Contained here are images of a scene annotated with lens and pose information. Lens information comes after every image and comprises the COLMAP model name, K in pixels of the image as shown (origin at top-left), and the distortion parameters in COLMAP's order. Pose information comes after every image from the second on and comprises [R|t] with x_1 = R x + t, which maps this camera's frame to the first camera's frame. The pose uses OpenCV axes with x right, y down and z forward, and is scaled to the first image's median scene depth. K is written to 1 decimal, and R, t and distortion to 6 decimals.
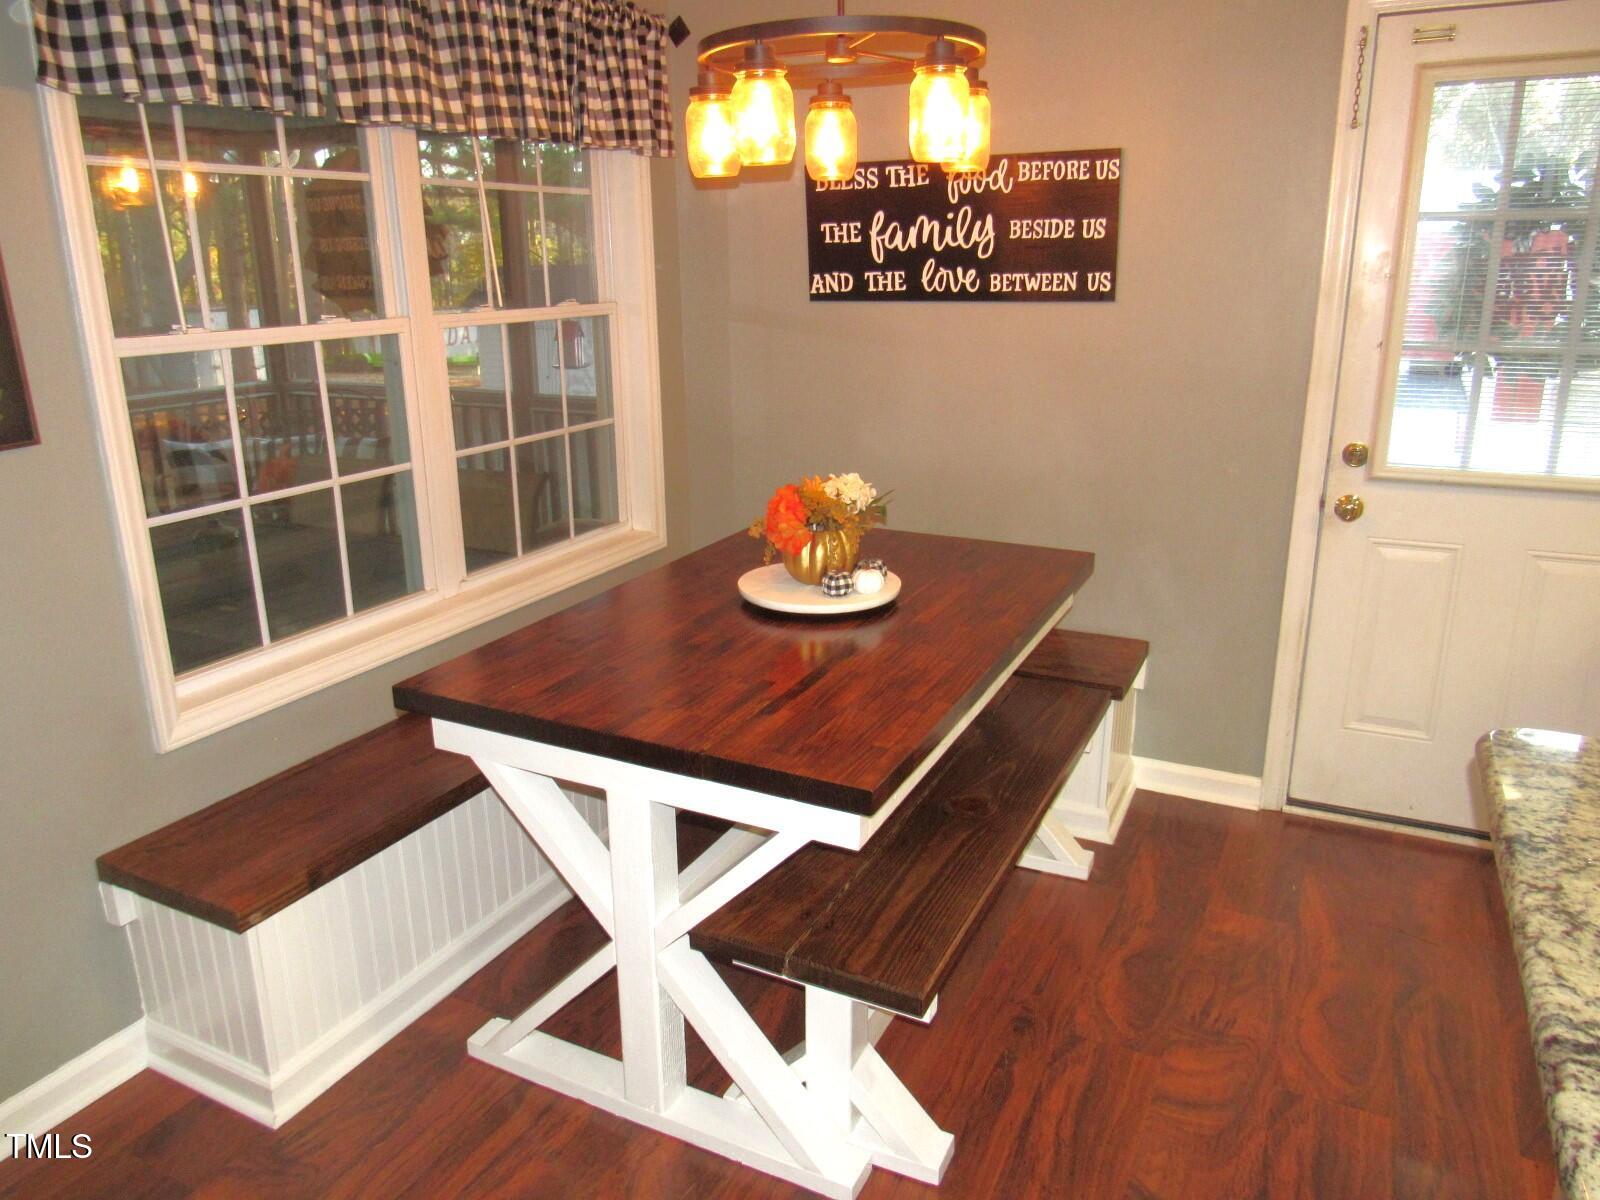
lens RADIAL K [[1146.2, 0, 790.1], [0, 1146.2, 591.6], [0, 0, 1]] dist [-0.006811, -0.011352]
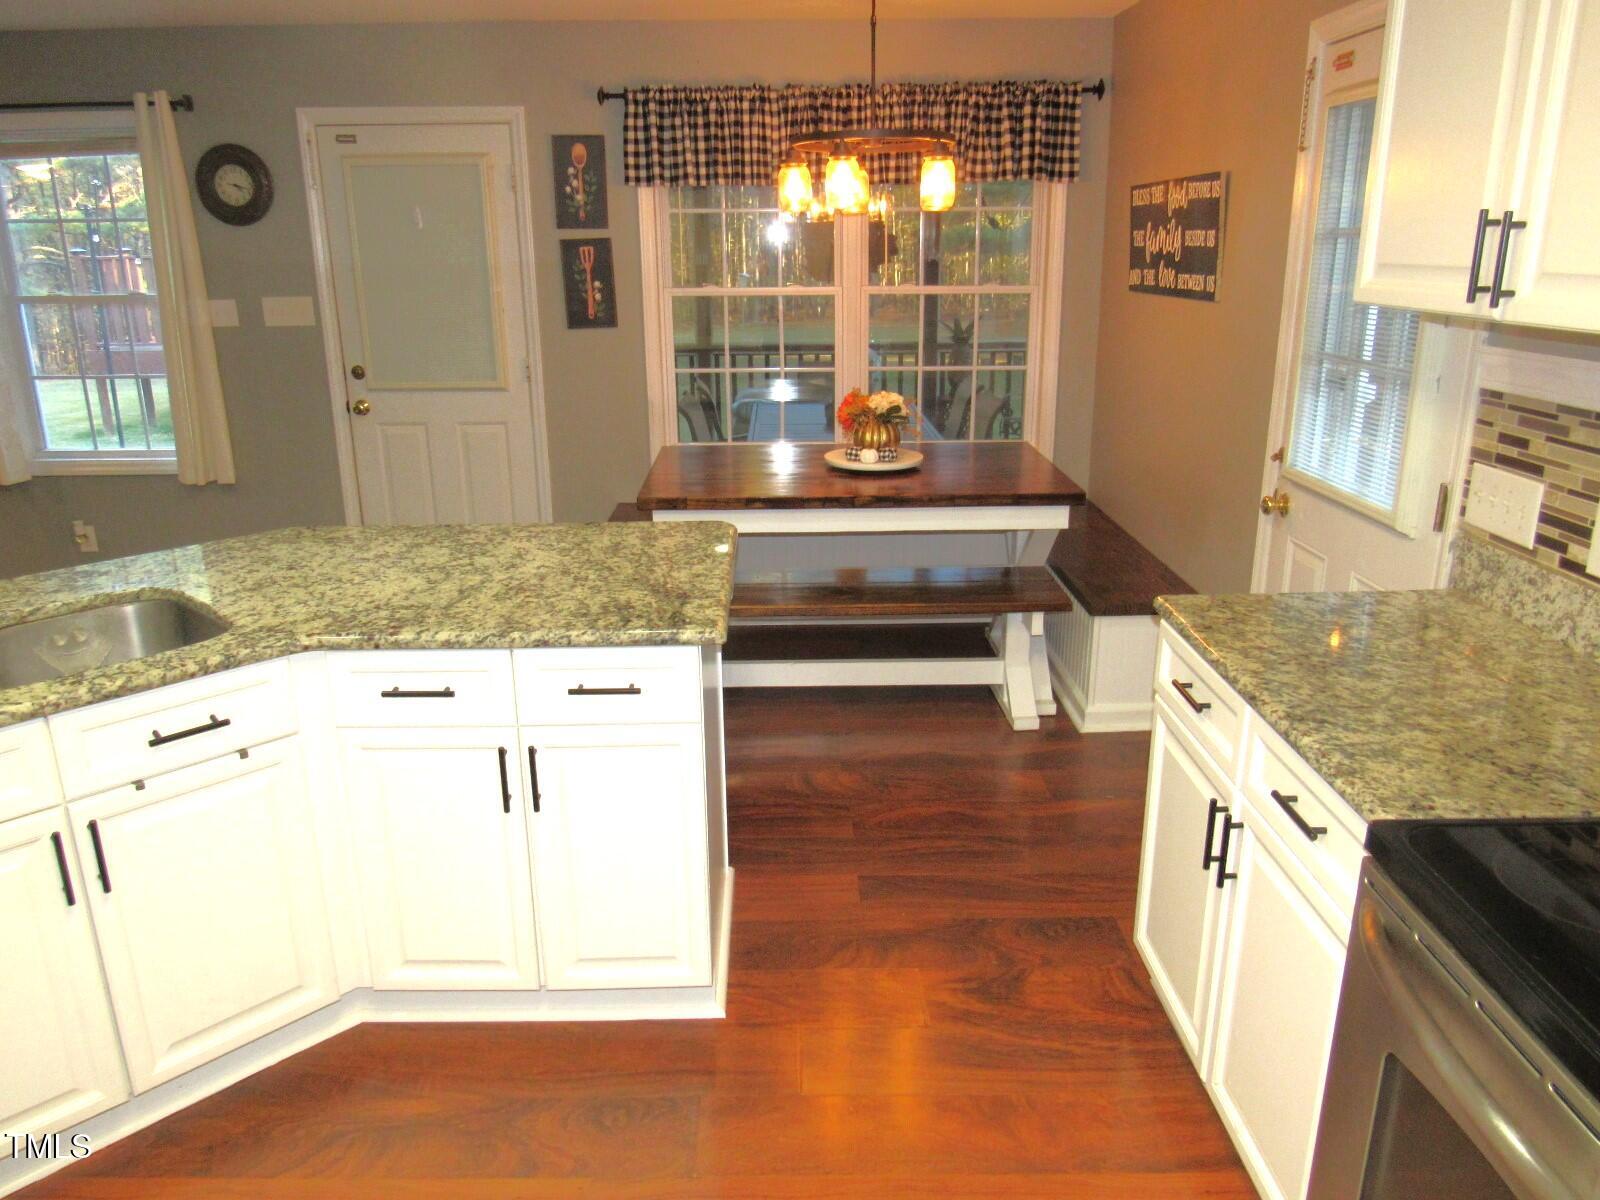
lens RADIAL K [[1146.2, 0, 790.1], [0, 1146.2, 591.6], [0, 0, 1]] dist [-0.006811, -0.011352]
pose [[0.455892, 0.270882, -0.847812, 1.175698], [-0.250023, 0.953181, 0.170104, -0.061455], [0.854196, 0.134424, 0.502274, 0.079566]]
